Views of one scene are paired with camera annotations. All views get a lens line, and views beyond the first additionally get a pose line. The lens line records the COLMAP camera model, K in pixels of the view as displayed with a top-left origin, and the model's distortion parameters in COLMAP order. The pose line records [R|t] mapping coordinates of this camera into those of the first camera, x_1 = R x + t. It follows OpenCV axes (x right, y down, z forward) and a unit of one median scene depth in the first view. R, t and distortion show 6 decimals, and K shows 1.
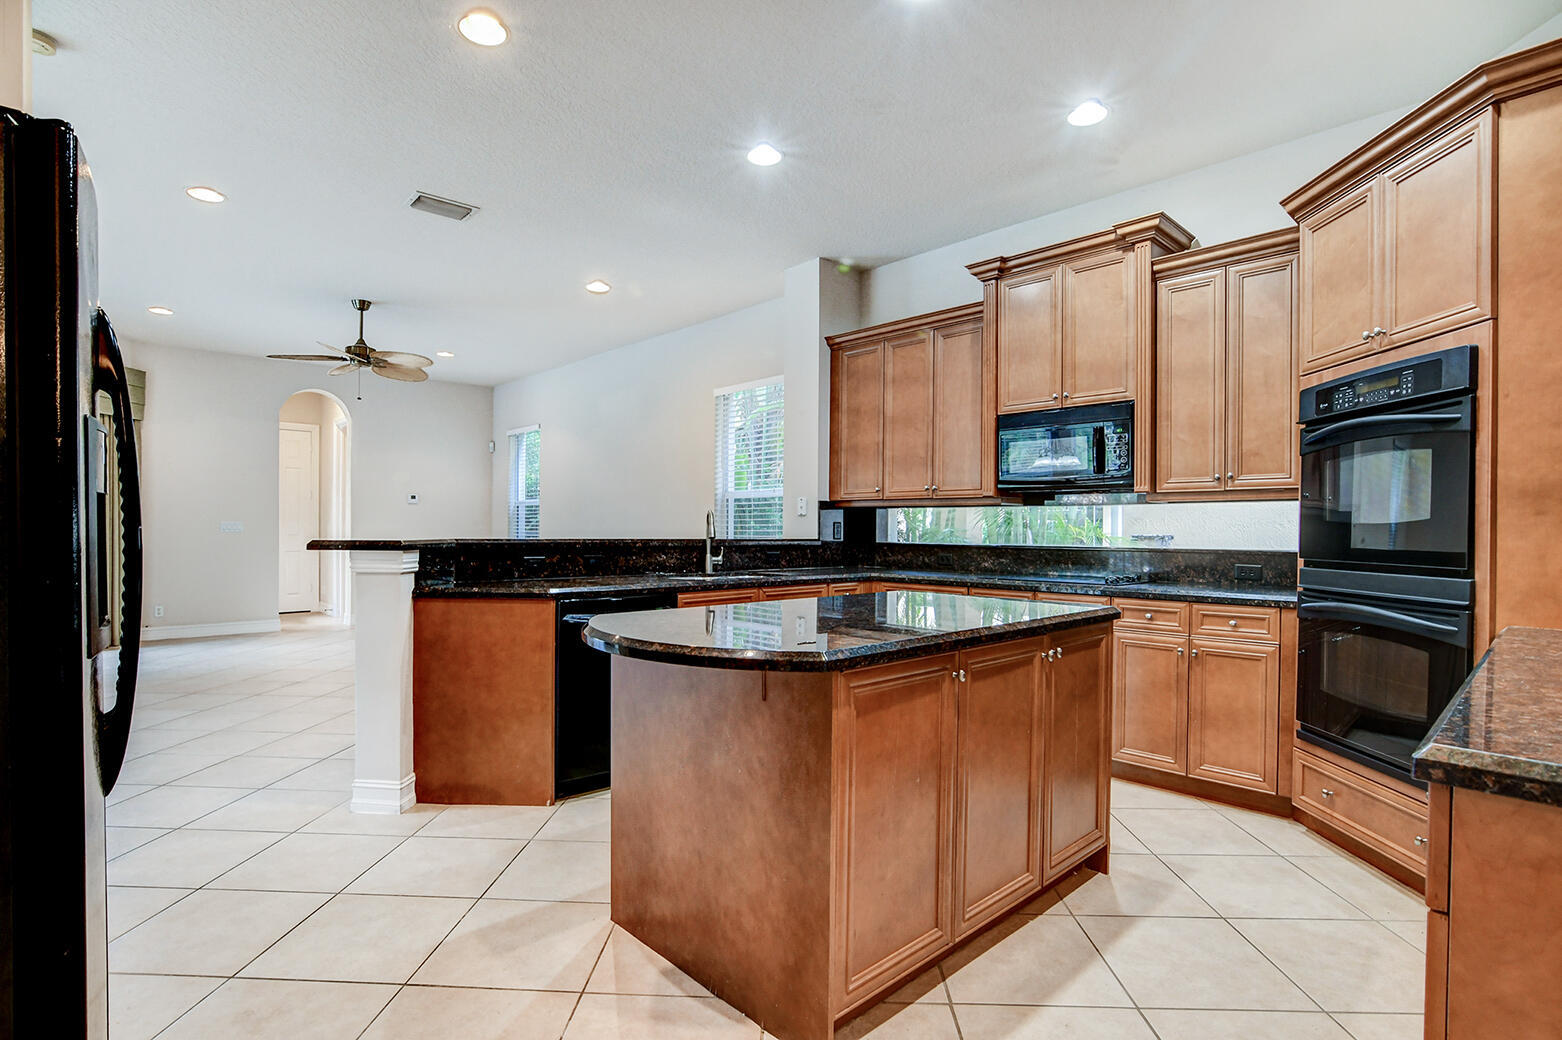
lens RADIAL K [[768.3, 0, 782.1], [0, 768.3, 526.8], [0, 0, 1]] dist [-0.016545, -0.000504]
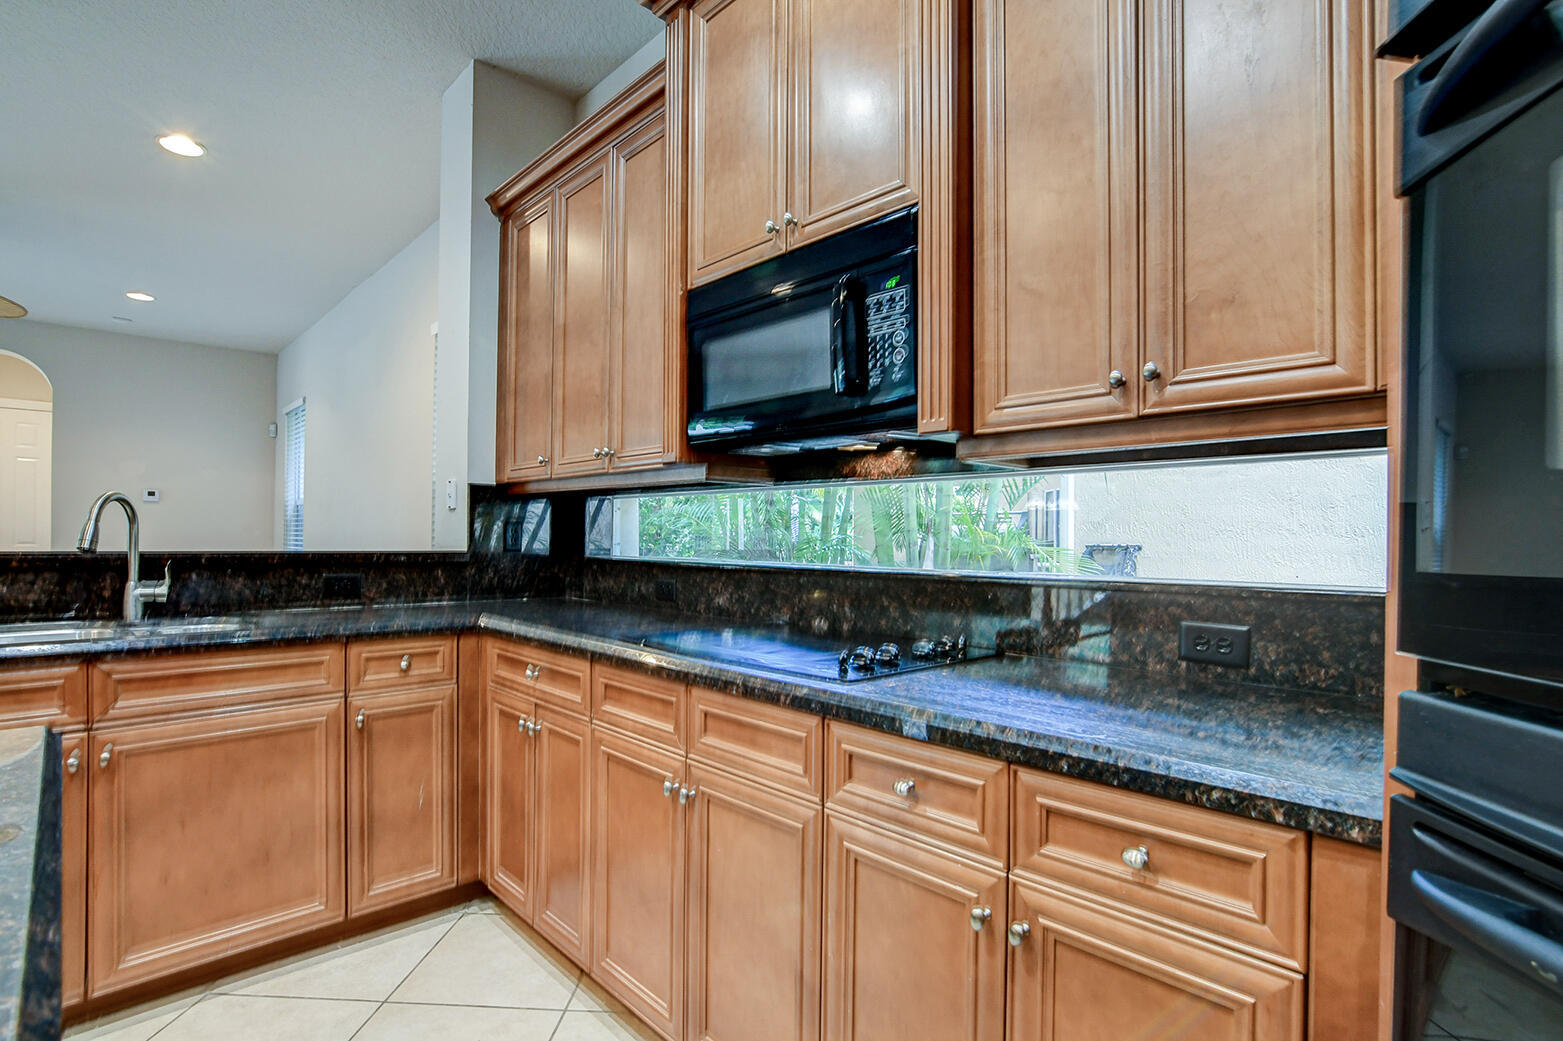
lens RADIAL K [[768.8, 0, 779.8], [0, 768.8, 524.3], [0, 0, 1]] dist [-0.016545, -0.000504]
pose [[0.999942, 0.001267, -0.010652, 0.405614], [-0.001411, 0.999908, -0.013507, 0.005843], [0.010634, 0.013522, 0.999852, 0.628591]]
